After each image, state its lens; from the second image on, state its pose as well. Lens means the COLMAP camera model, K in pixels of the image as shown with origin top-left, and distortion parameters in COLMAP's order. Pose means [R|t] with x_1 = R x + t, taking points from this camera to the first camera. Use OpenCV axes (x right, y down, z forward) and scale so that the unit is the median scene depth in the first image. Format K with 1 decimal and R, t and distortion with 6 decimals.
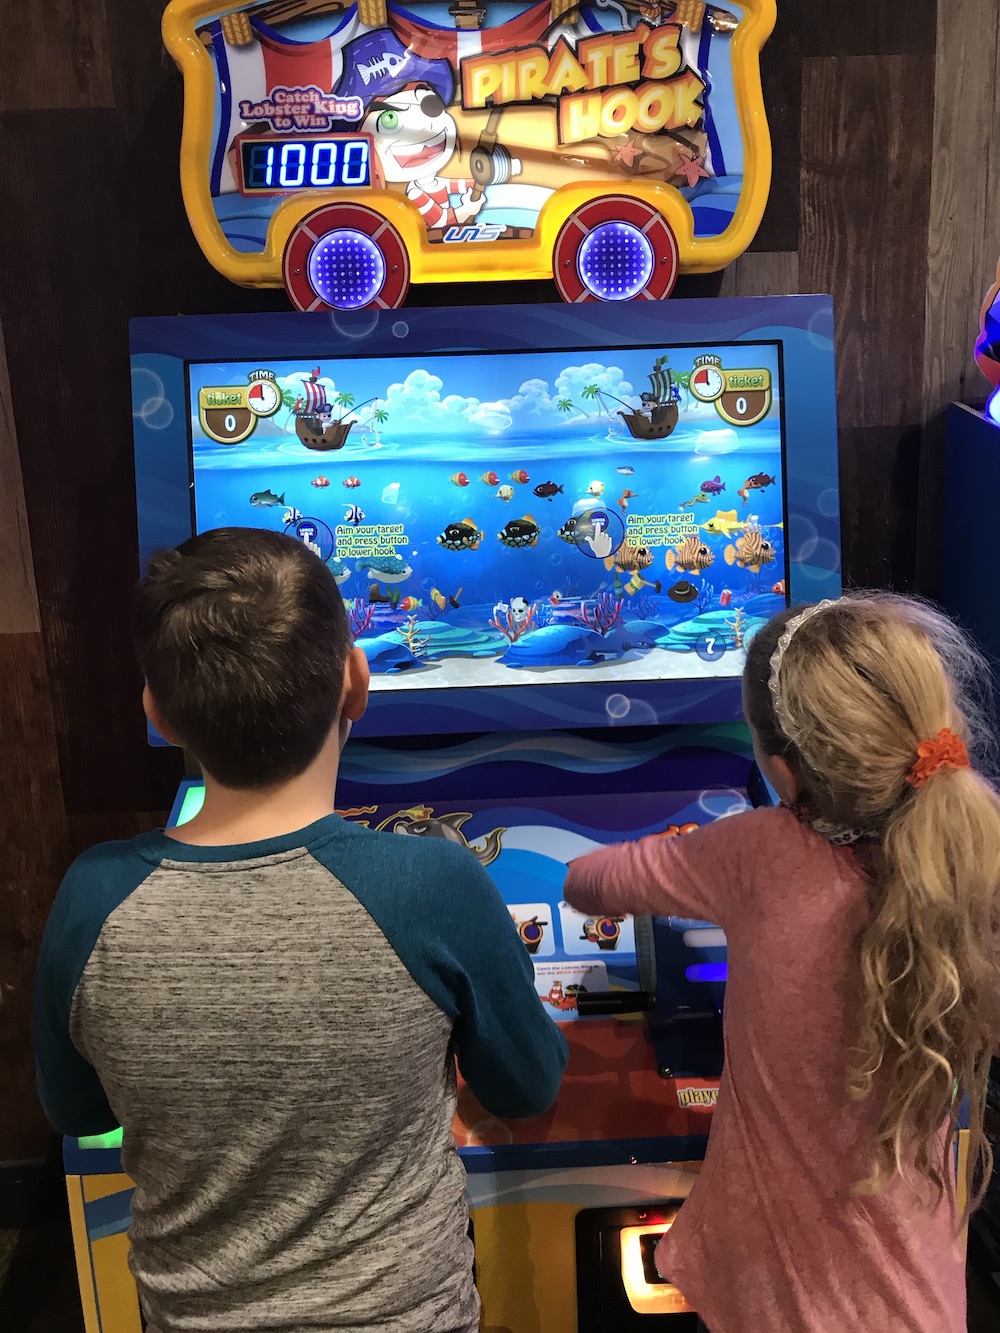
lens RADIAL K [[1117.0, 0, 503.7], [0, 1117.0, 661.7], [0, 0, 1]] dist [0.007831, 0.012383]
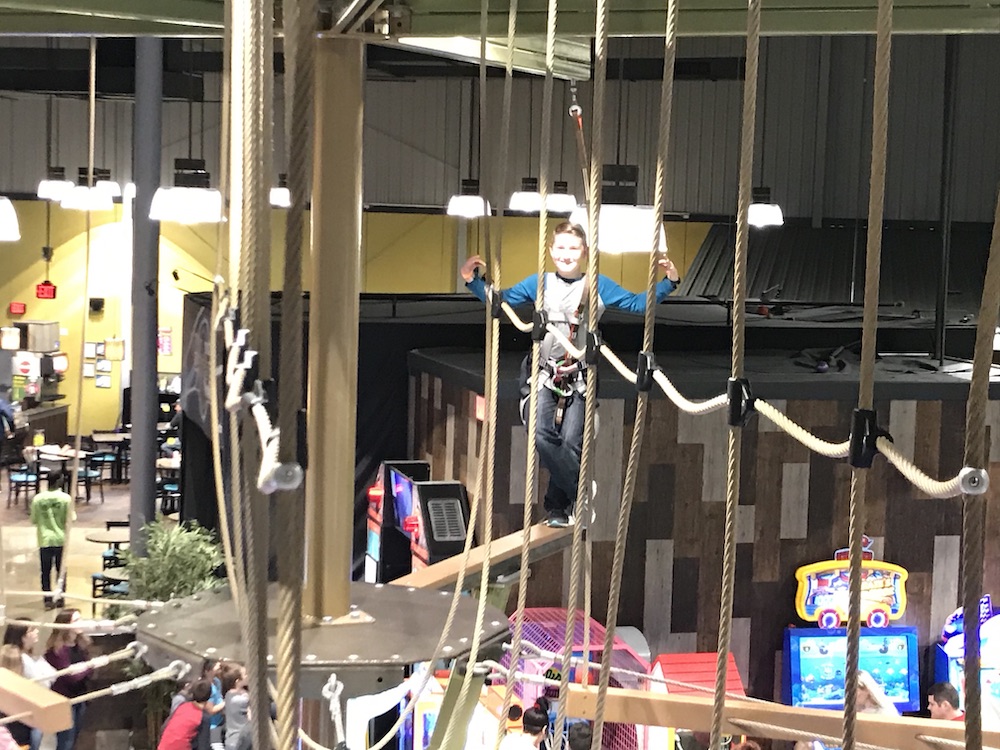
lens RADIAL K [[1968.6, 0, 485.7], [0, 1968.6, 360.0], [0, 0, 1]] dist [0.133901, 0.000000]
pose [[0.972102, 0.050149, 0.229134, -3.795325], [-0.021241, 0.991685, -0.126927, -0.345020], [-0.233594, 0.118519, 0.965084, -7.506573]]
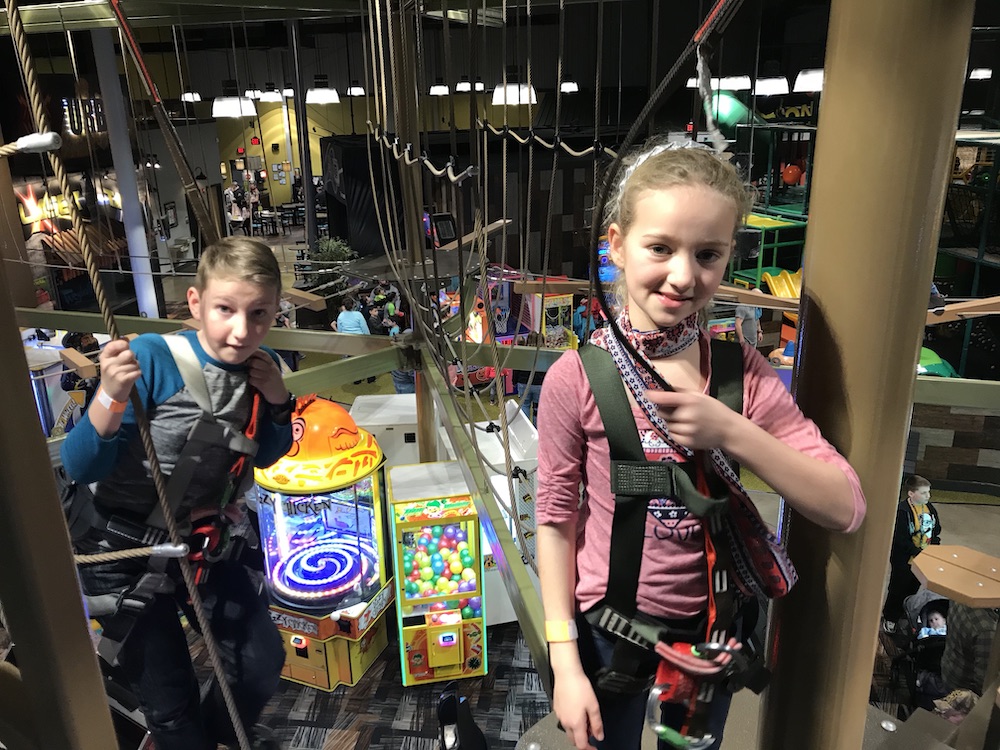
lens RADIAL K [[837.9, 0, 501.4], [0, 837.9, 370.9], [0, 0, 1]] dist [0.007831, 0.012383]
pose [[0.957669, -0.078198, 0.277048, -3.934918], [0.046521, 0.991789, 0.119127, -0.283986], [-0.284089, -0.101196, 0.953443, -7.693595]]
